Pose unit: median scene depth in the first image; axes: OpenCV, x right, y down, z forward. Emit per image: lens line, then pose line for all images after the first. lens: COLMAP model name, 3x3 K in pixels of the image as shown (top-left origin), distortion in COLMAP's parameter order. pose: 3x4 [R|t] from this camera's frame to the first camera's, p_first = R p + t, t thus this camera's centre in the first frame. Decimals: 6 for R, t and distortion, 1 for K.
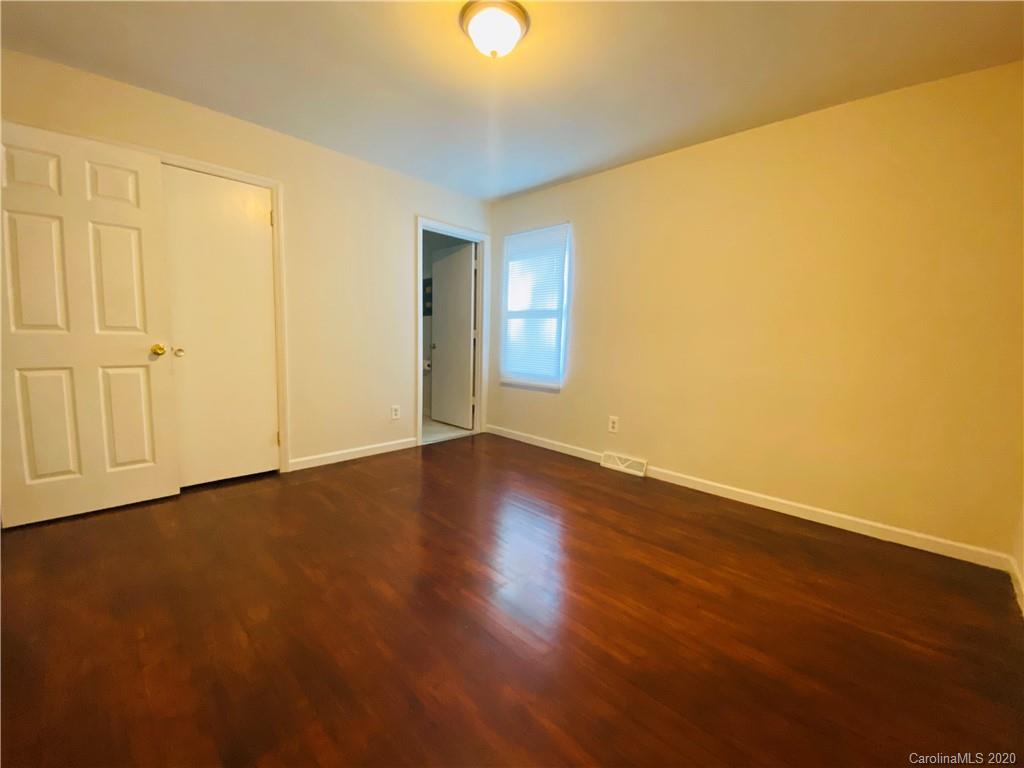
lens RADIAL K [[415.9, 0, 507.5], [0, 415.9, 381.5], [0, 0, 1]] dist [0.023900, -0.021369]
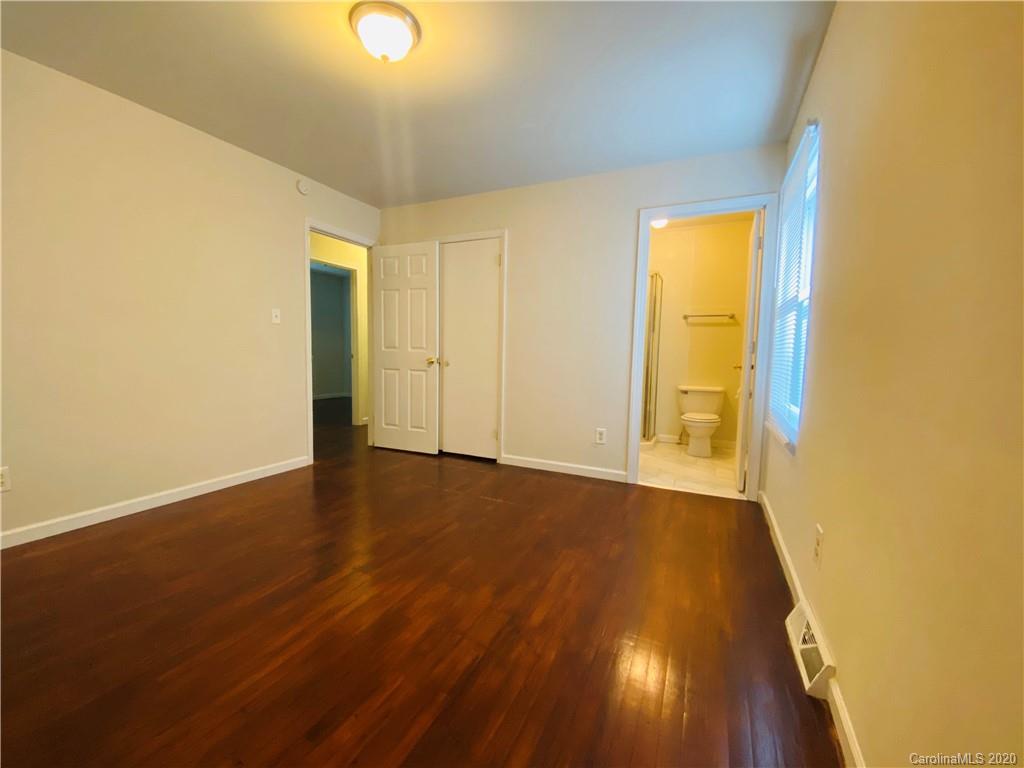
lens RADIAL K [[415.9, 0, 507.5], [0, 415.9, 381.5], [0, 0, 1]] dist [0.023900, -0.021369]
pose [[0.322638, 0.051539, -0.945118, 0.773680], [-0.108055, 0.993994, 0.017318, -0.056309], [0.940335, 0.096537, 0.326269, 0.755624]]
